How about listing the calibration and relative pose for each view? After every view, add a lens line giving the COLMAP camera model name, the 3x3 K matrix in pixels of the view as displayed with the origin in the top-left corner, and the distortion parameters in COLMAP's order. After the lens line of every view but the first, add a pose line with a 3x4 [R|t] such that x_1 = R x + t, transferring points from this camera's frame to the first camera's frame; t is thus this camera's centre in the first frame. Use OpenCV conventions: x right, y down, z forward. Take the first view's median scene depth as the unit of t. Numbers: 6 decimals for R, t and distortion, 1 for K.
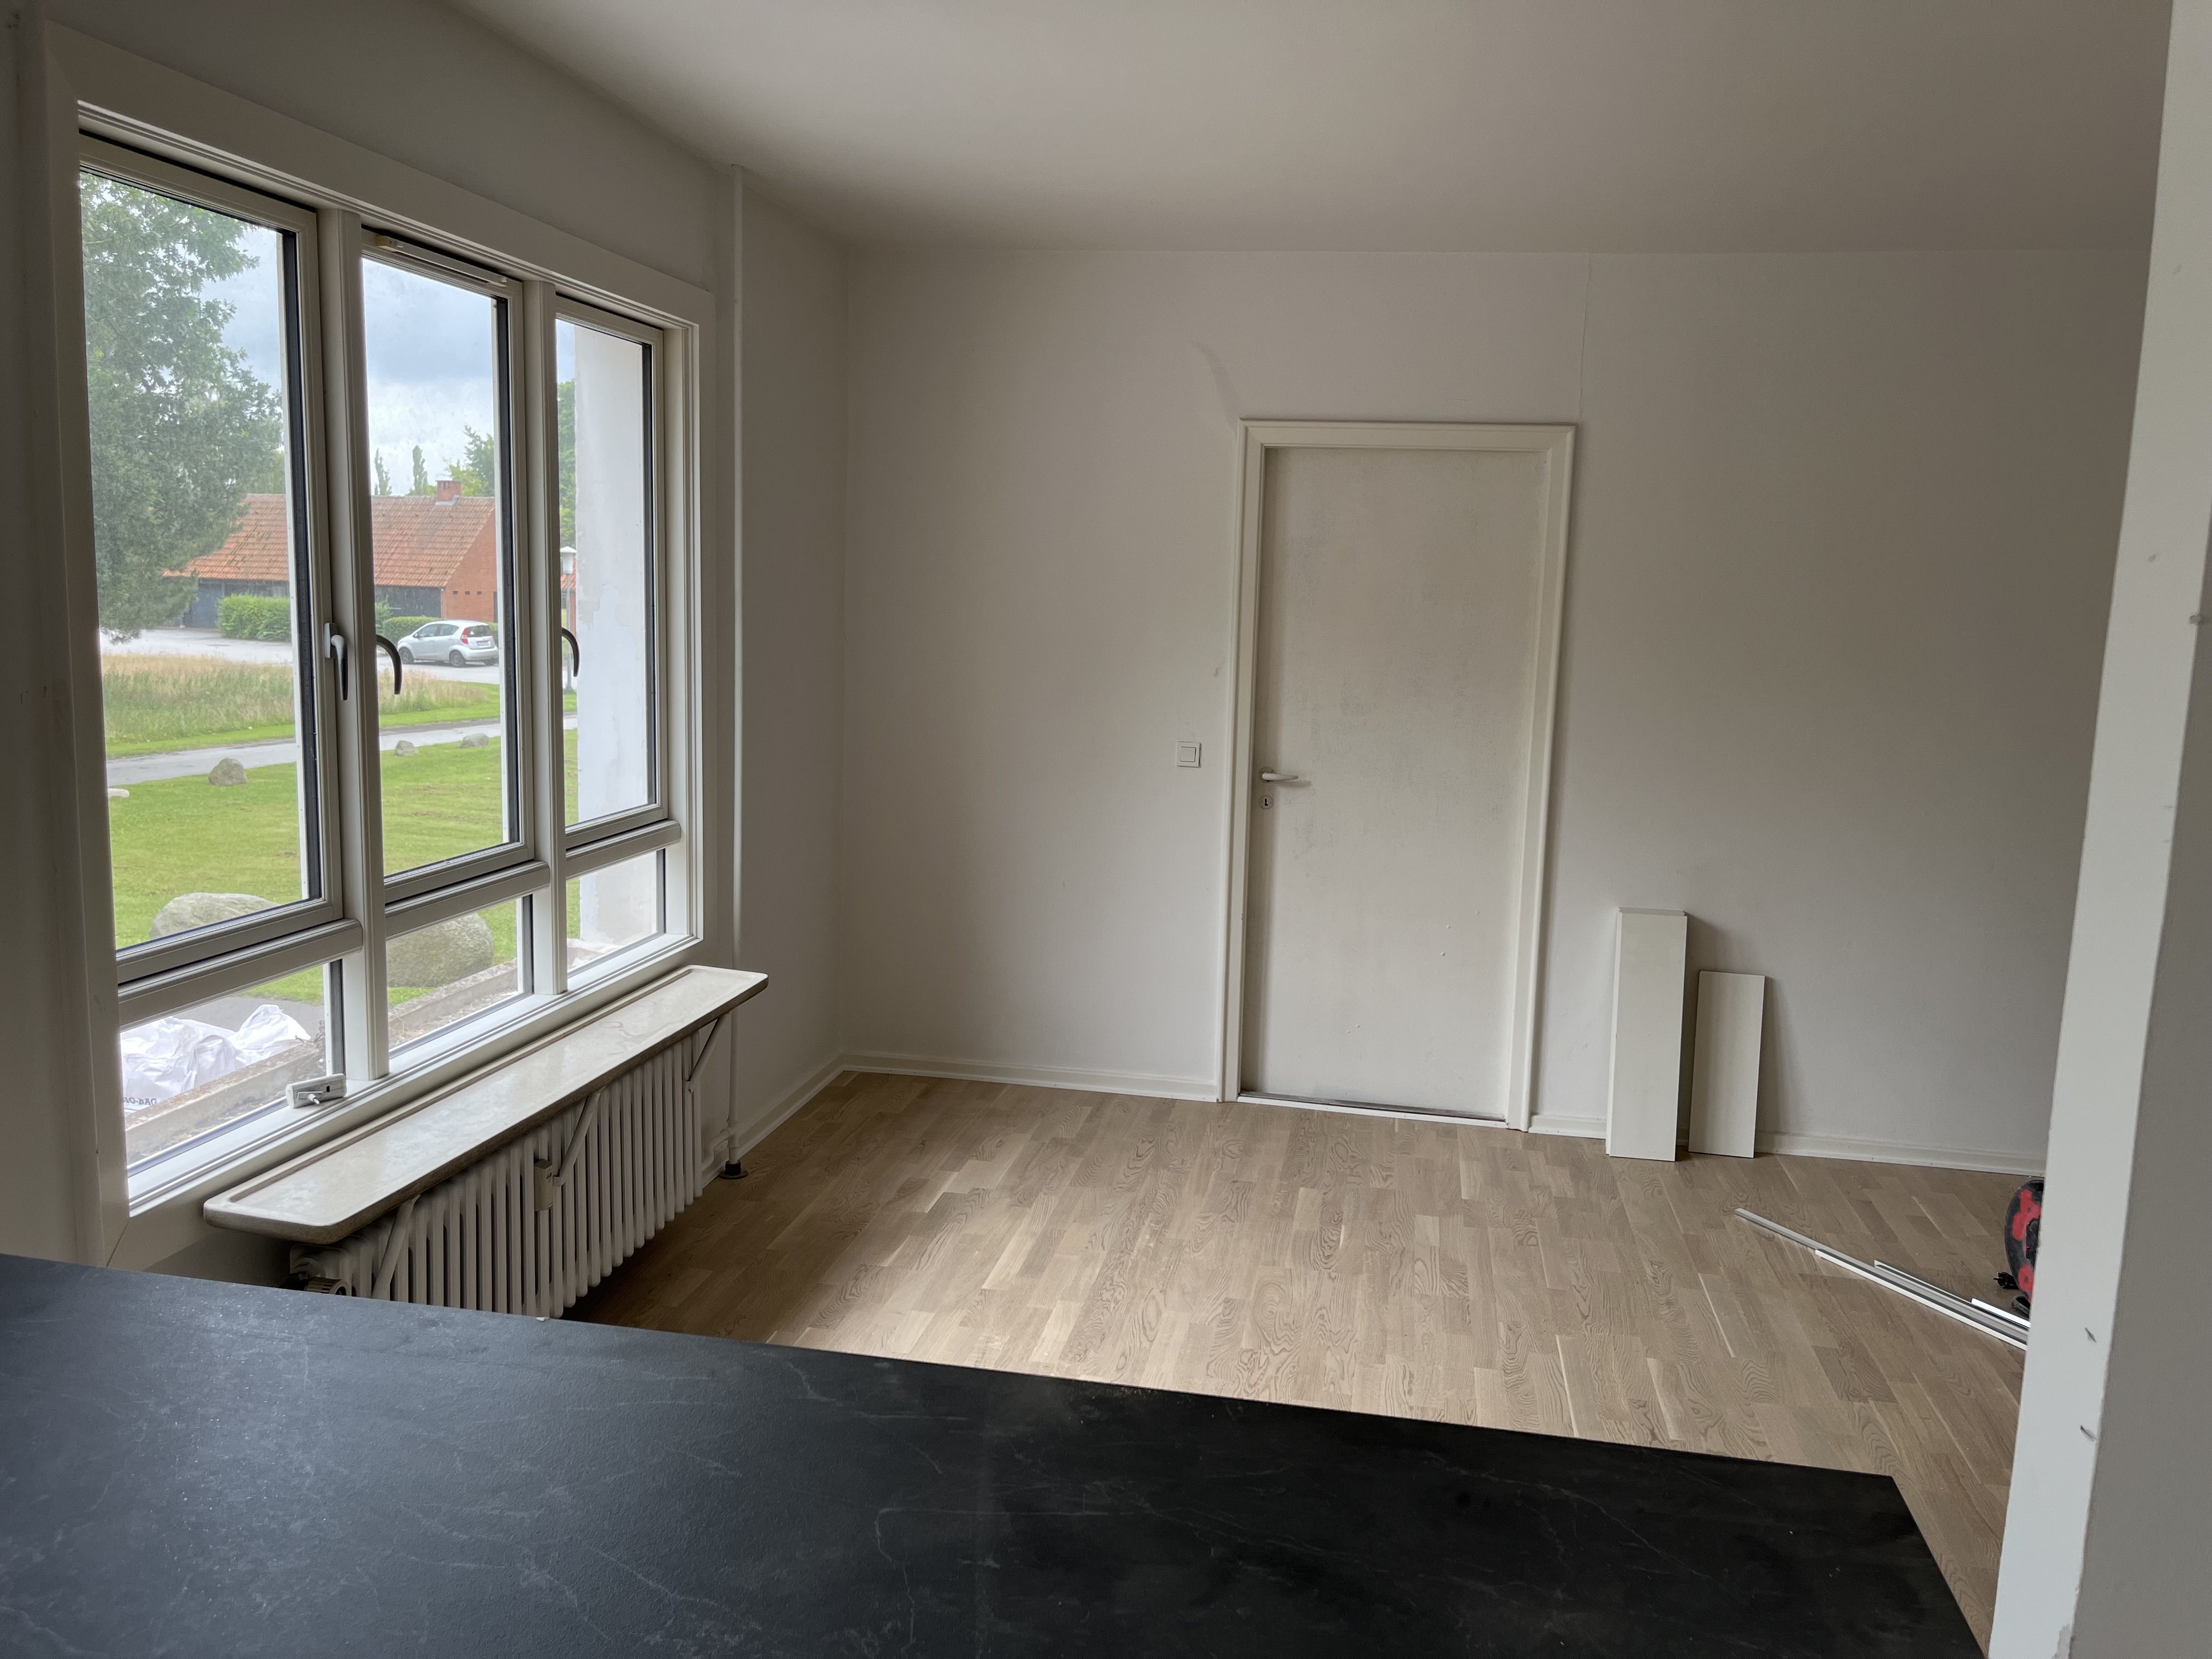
lens RADIAL K [[1690.8, 0, 1115.6], [0, 1690.8, 834.2], [0, 0, 1]] dist [0.065144, -0.094769]
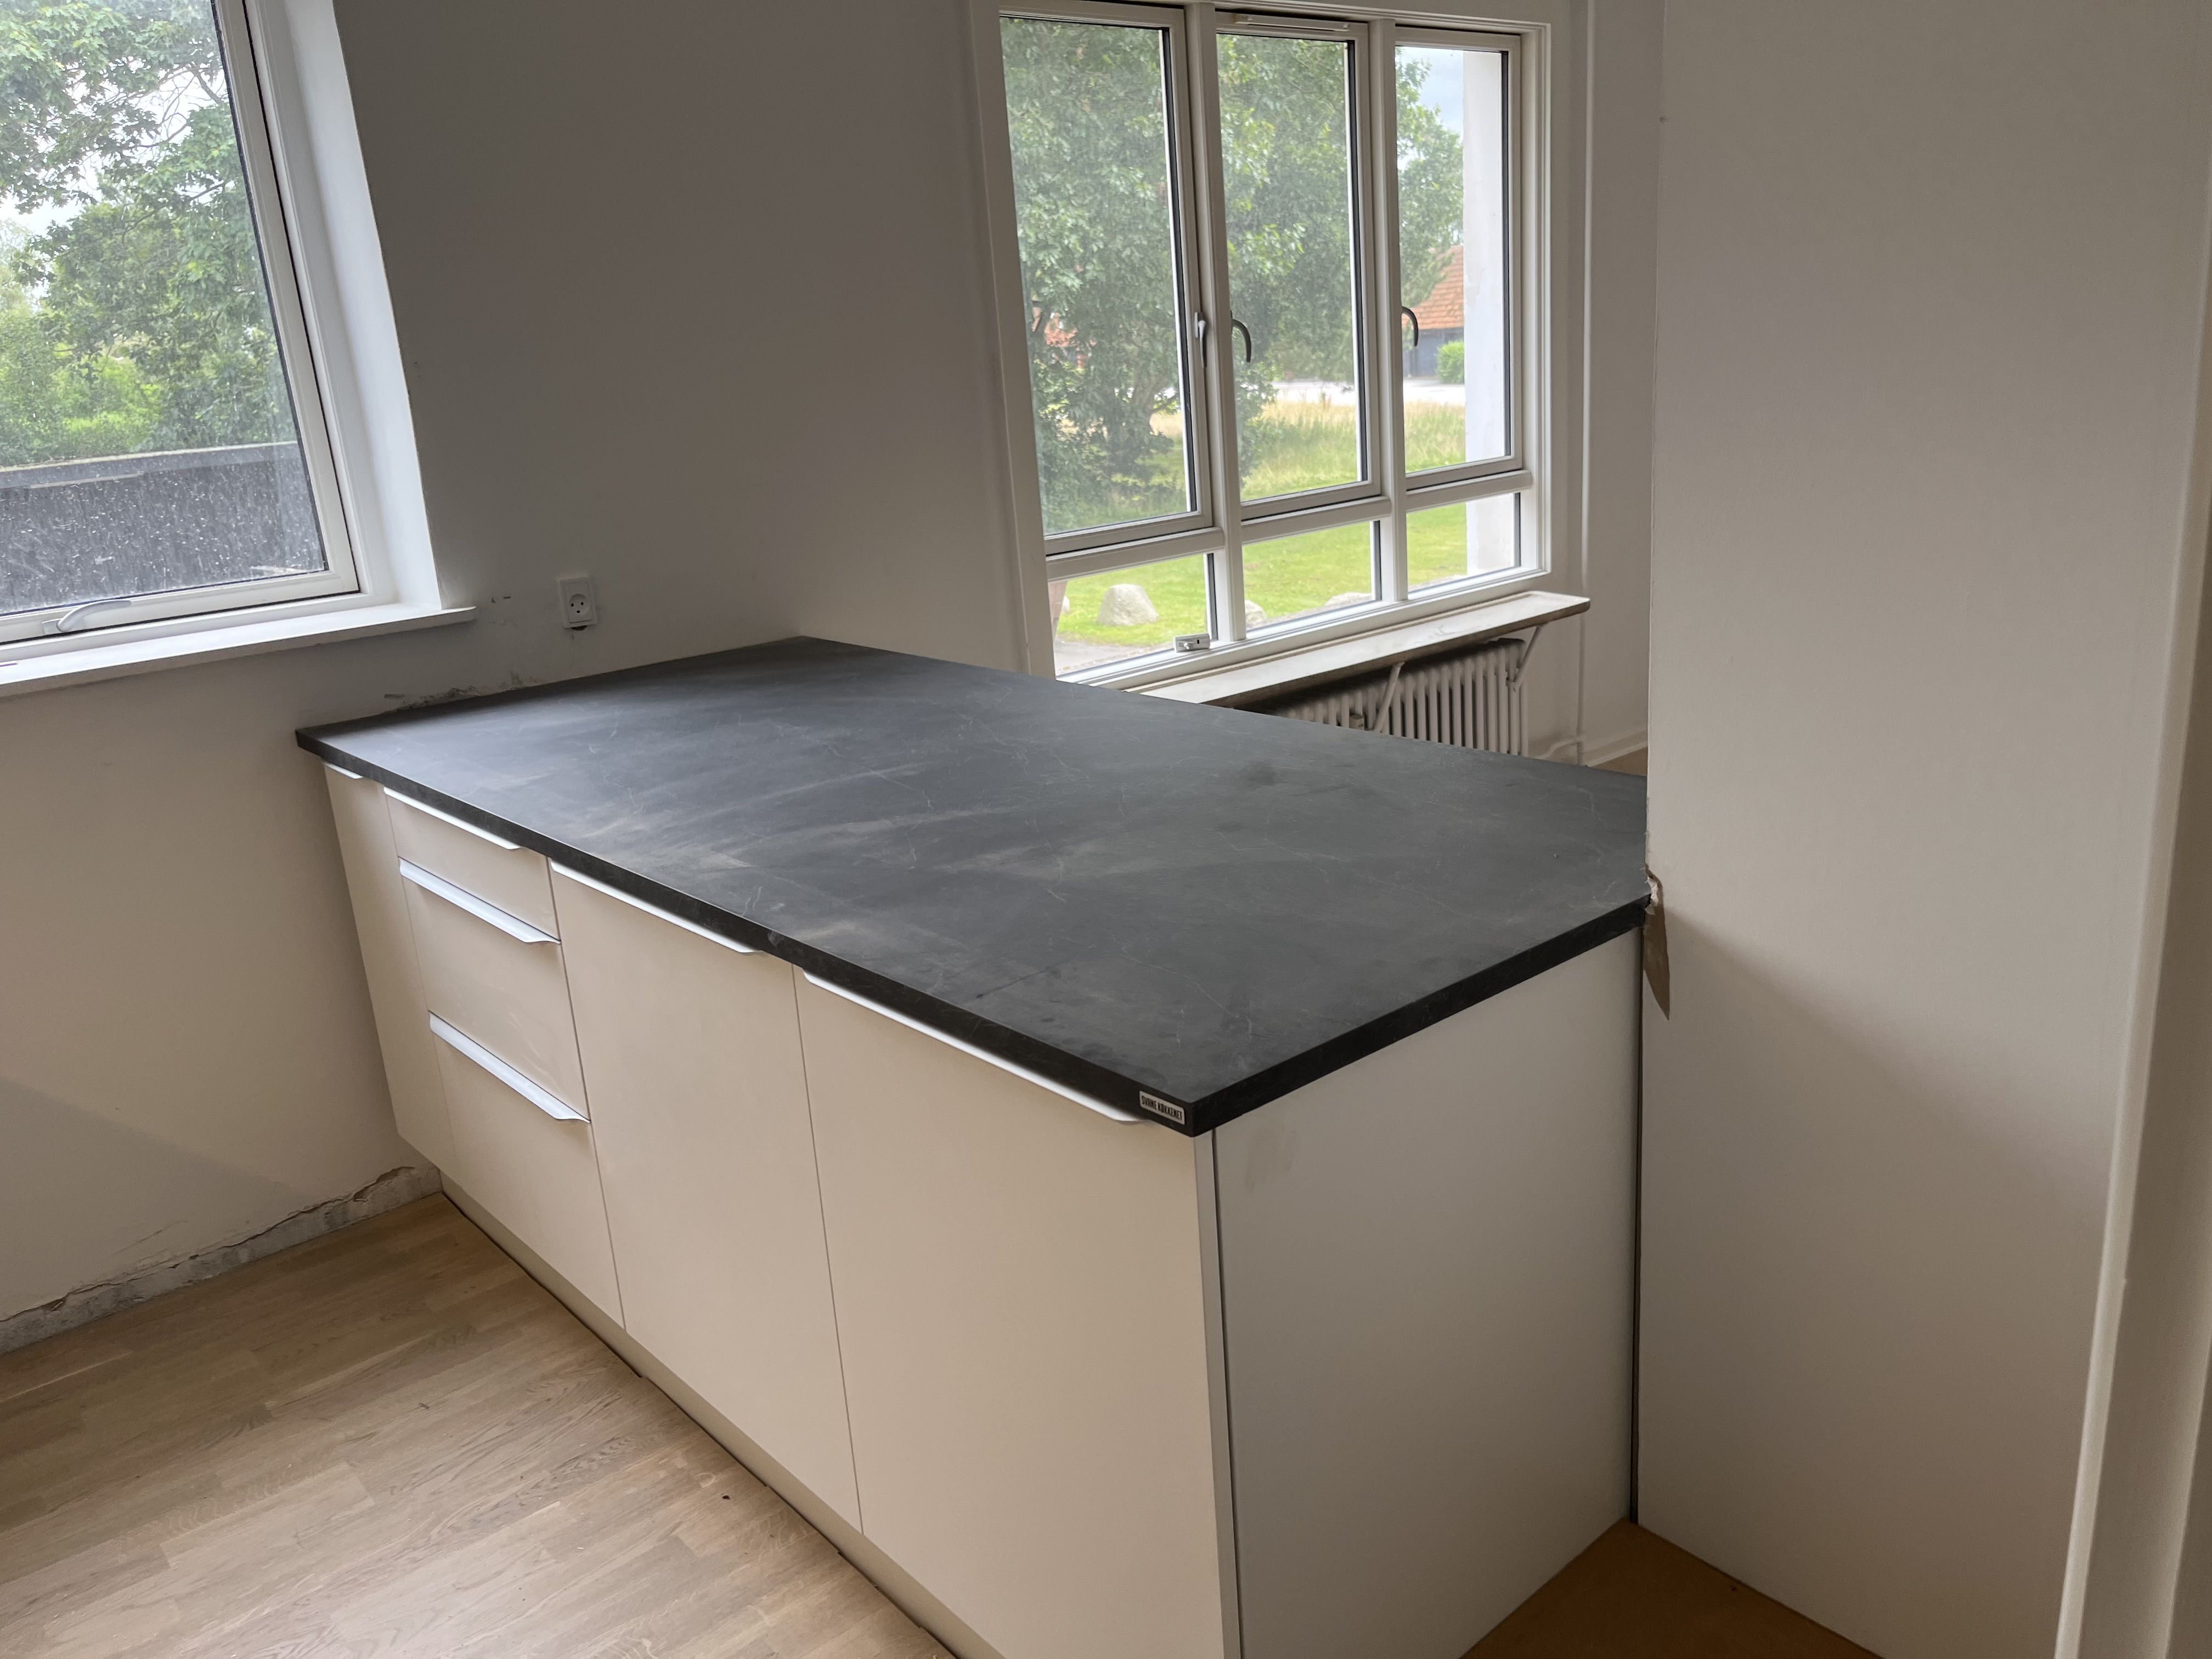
lens RADIAL K [[1690.8, 0, 1123.4], [0, 1690.8, 826.9], [0, 0, 1]] dist [0.065144, -0.094769]
pose [[0.781042, 0.088768, -0.618137, 0.309466], [0.004567, 0.989007, 0.147797, 0.069348], [0.624462, -0.118258, 0.772051, -0.142378]]
